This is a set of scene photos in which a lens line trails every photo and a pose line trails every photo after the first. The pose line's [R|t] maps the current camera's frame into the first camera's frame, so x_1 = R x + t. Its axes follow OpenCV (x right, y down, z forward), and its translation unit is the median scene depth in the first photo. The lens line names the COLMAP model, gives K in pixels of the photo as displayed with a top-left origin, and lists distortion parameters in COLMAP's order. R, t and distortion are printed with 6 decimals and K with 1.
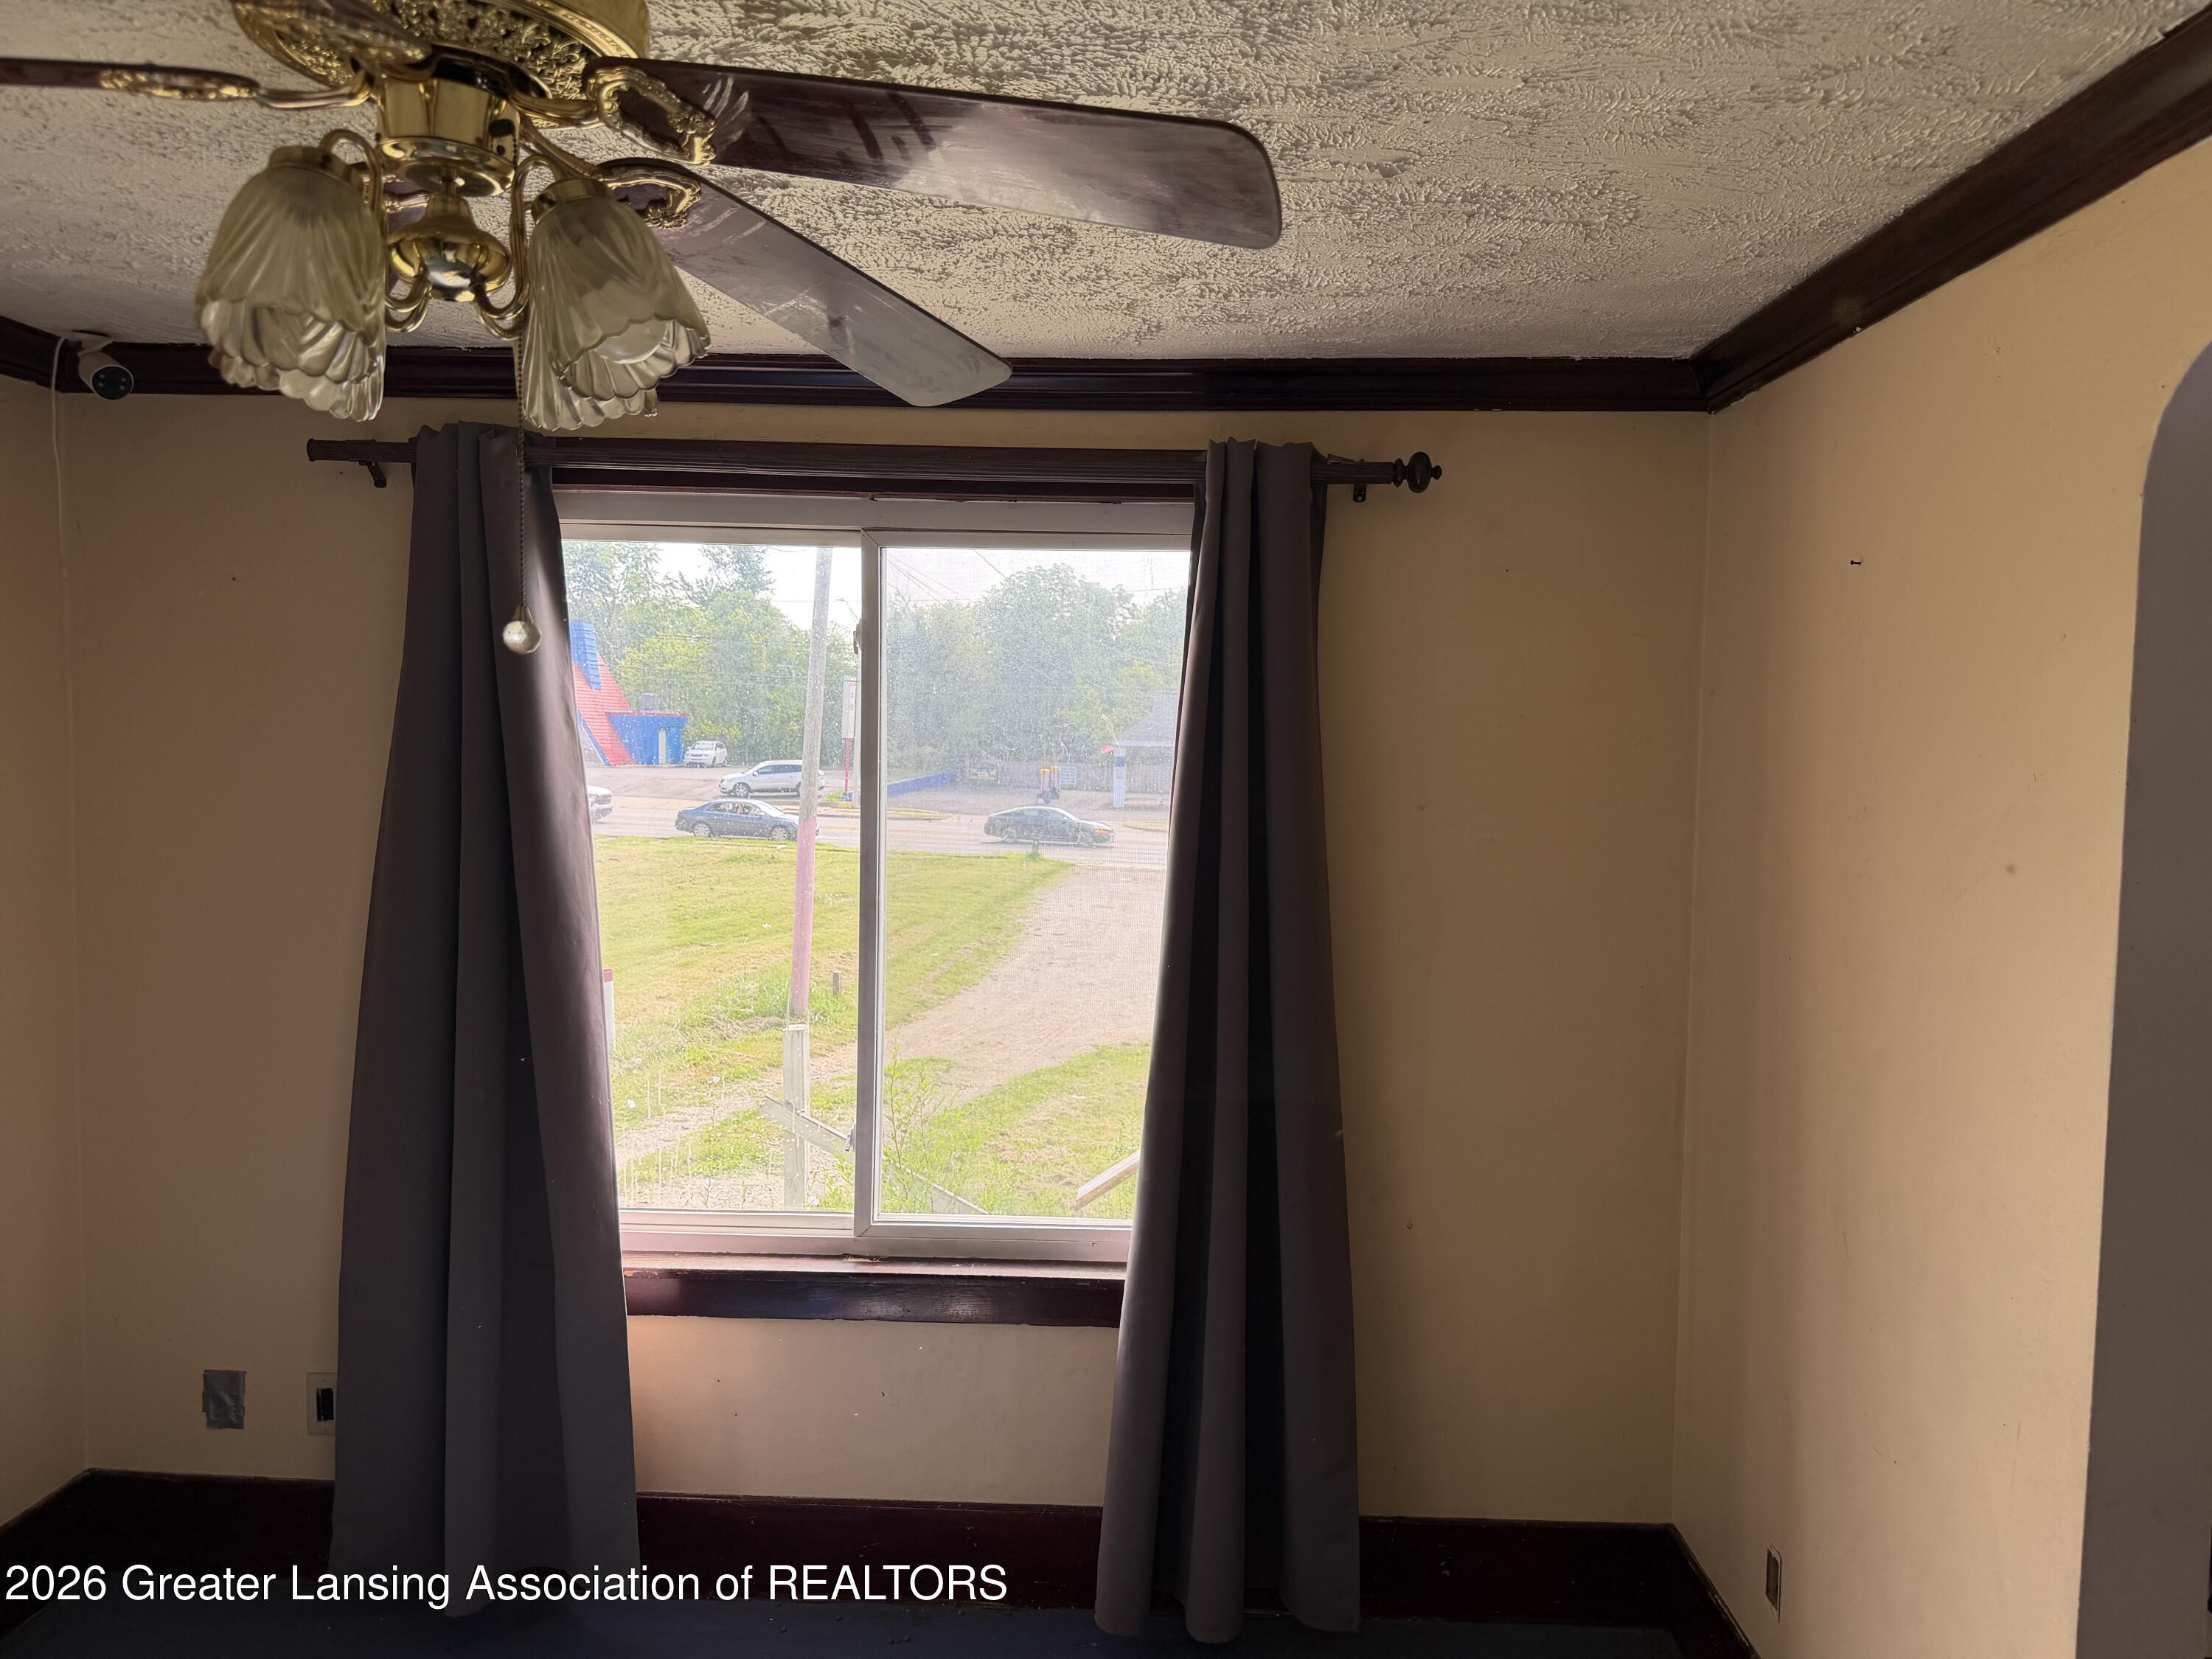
lens RADIAL K [[1574.3, 0, 1106.0], [0, 1574.3, 829.5], [0, 0, 1]] dist [0.008434, -0.000362]
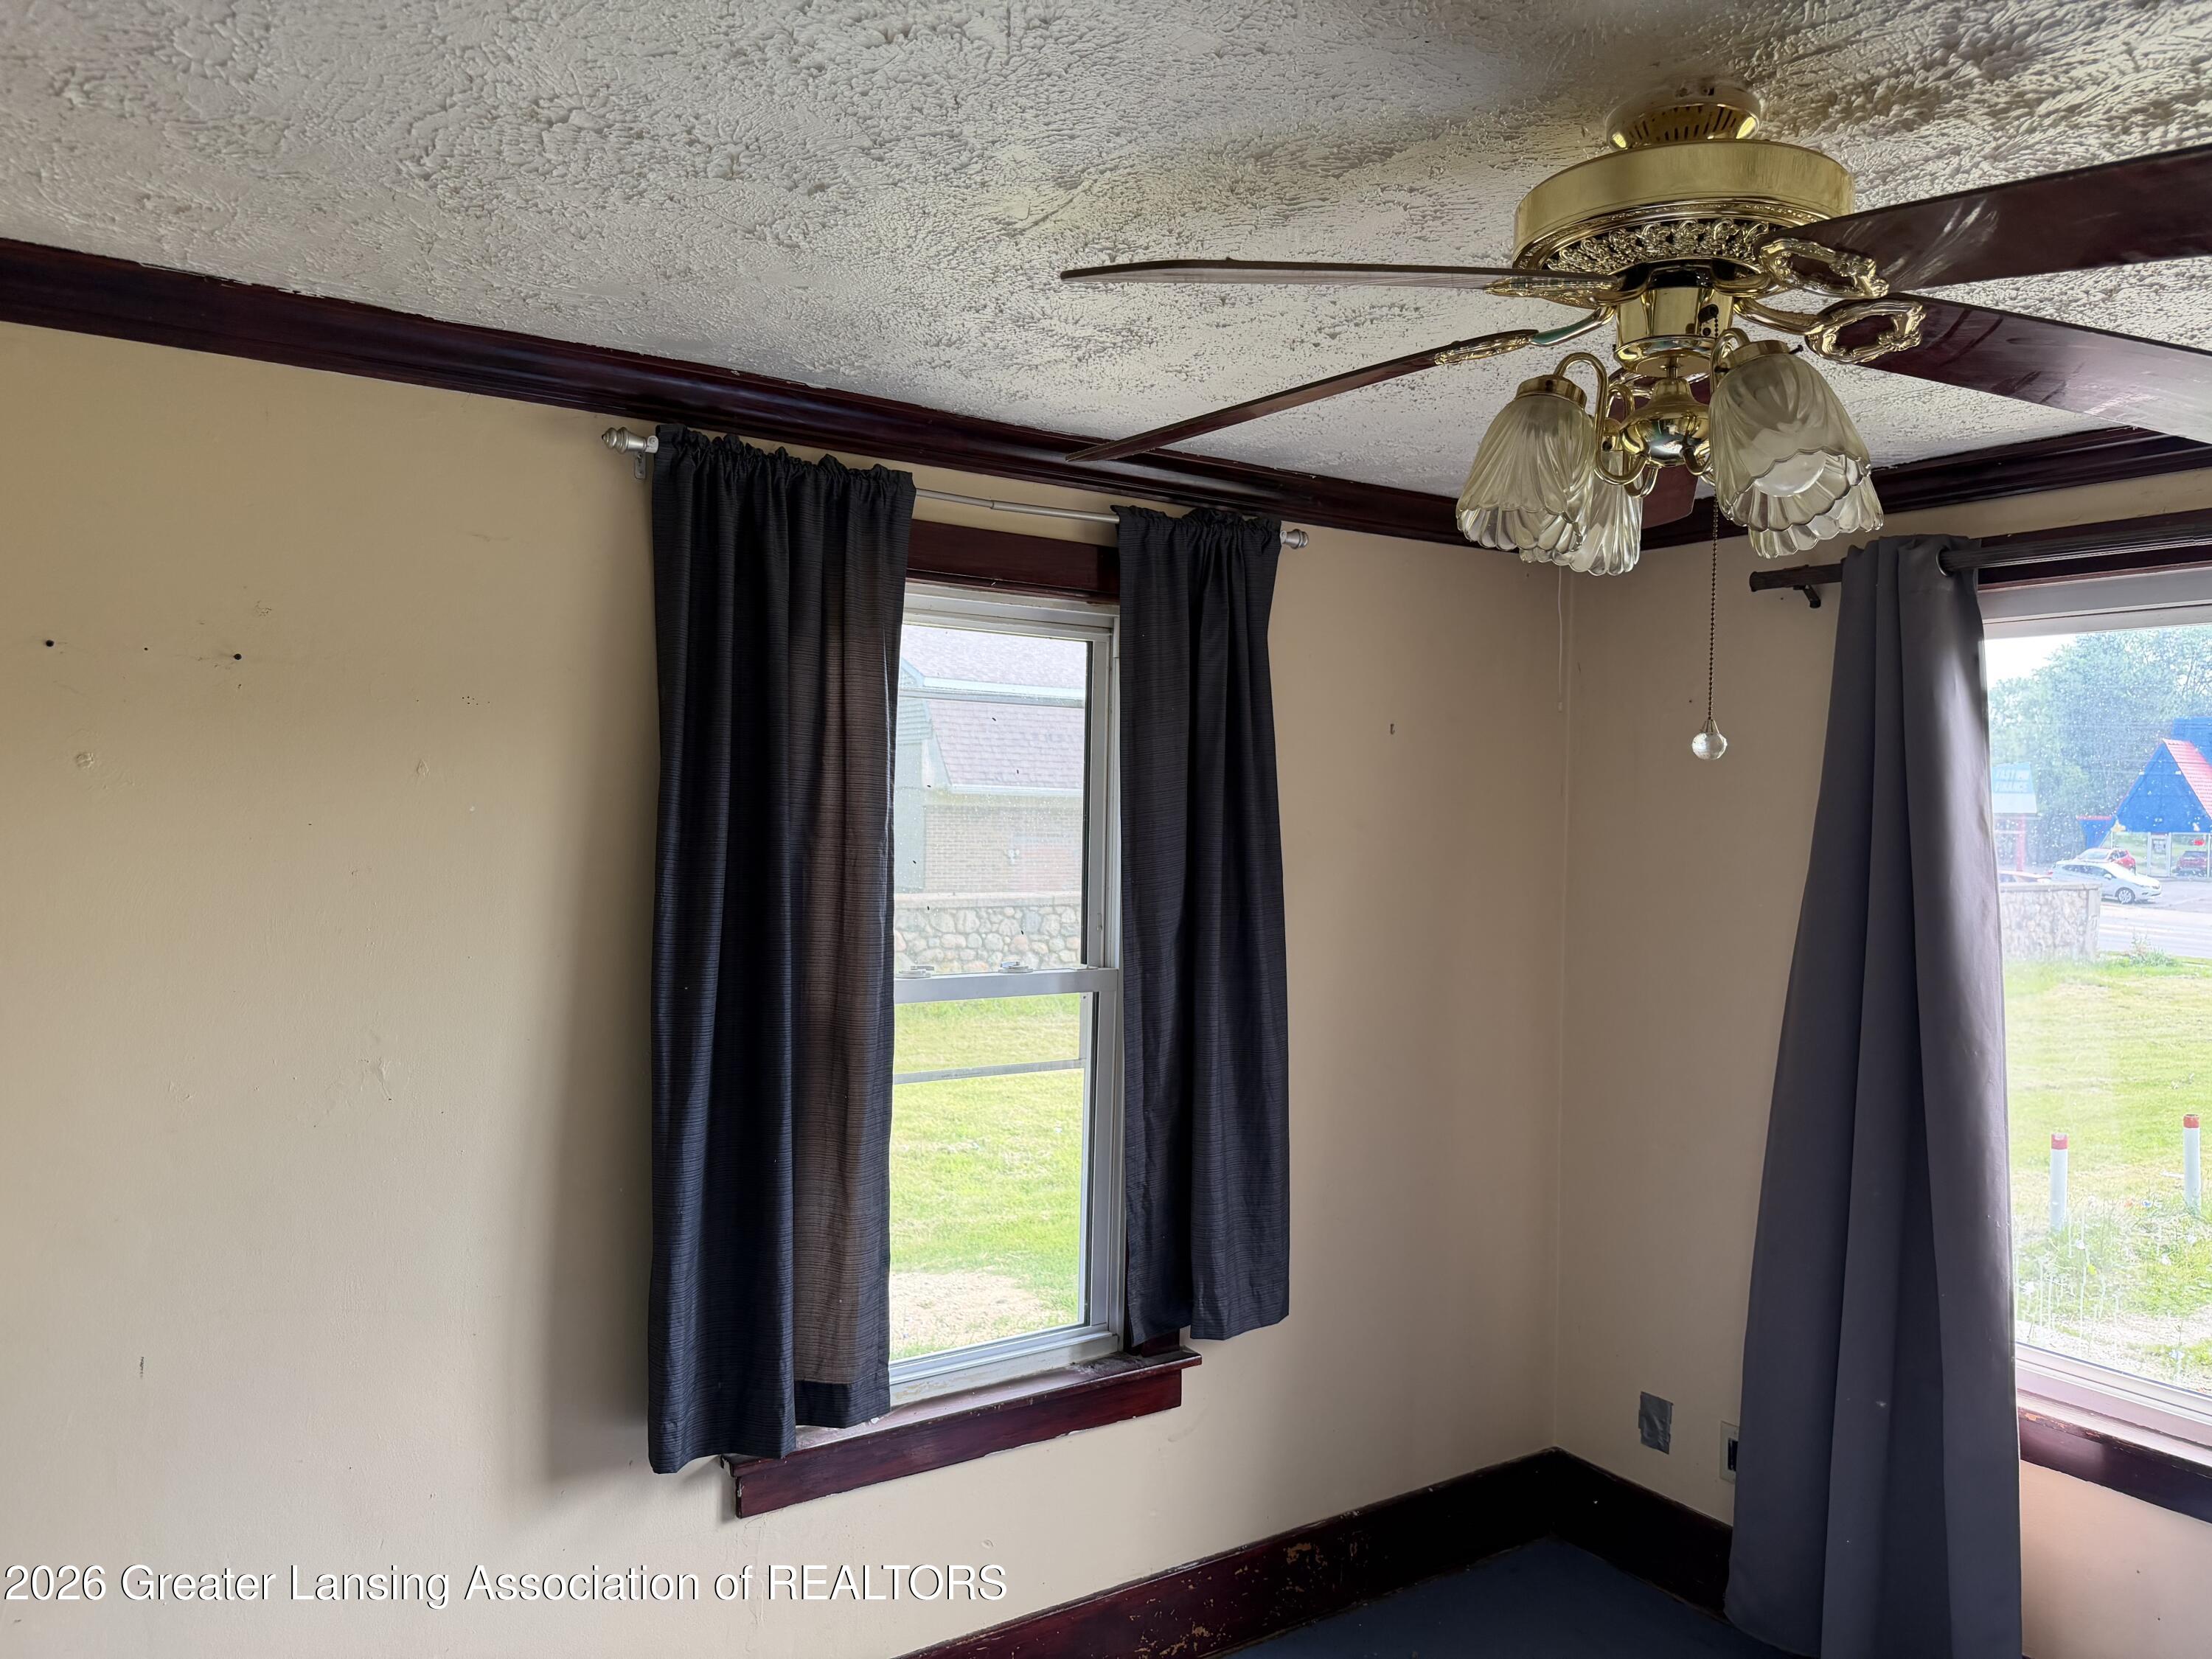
lens RADIAL K [[1552.7, 0, 1106.0], [0, 1552.7, 829.5], [0, 0, 1]] dist [-0.003489, -0.002290]
pose [[0.590975, 0.001949, -0.806688, 0.214803], [-0.055778, 0.997702, -0.038452, 0.002550], [0.804760, 0.067720, 0.589725, -0.002914]]
